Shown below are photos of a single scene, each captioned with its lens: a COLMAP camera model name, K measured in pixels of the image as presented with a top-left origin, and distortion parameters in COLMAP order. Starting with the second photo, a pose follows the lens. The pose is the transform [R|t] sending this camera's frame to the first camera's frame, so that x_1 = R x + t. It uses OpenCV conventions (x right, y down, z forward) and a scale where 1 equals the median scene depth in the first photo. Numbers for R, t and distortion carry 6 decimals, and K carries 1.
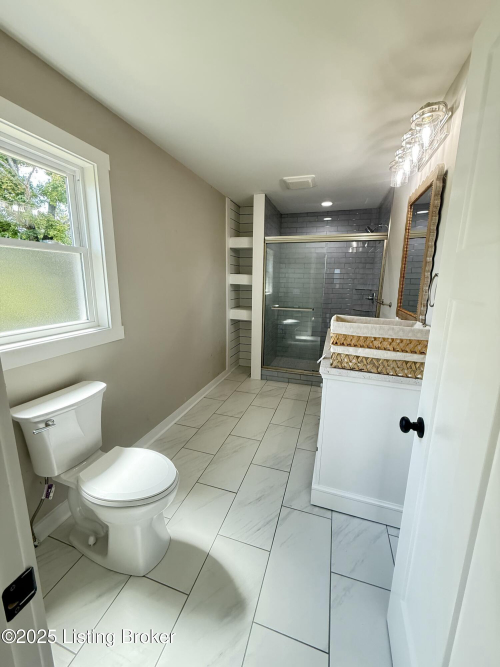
lens RADIAL K [[264.8, 0, 250.3], [0, 264.8, 332.9], [0, 0, 1]] dist [0.001293, 0.000152]
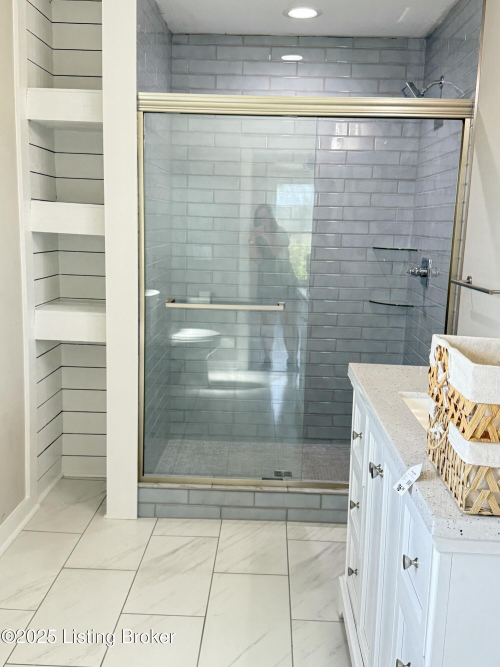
lens RADIAL K [[697.3, 0, 250.2], [0, 697.3, 330.8], [0, 0, 1]] dist [0.110913, 0.000000]
pose [[0.961877, -0.031683, 0.271641, -0.055335], [0.041699, 0.998644, -0.031179, -0.024040], [-0.270284, 0.041318, 0.961894, 0.094855]]
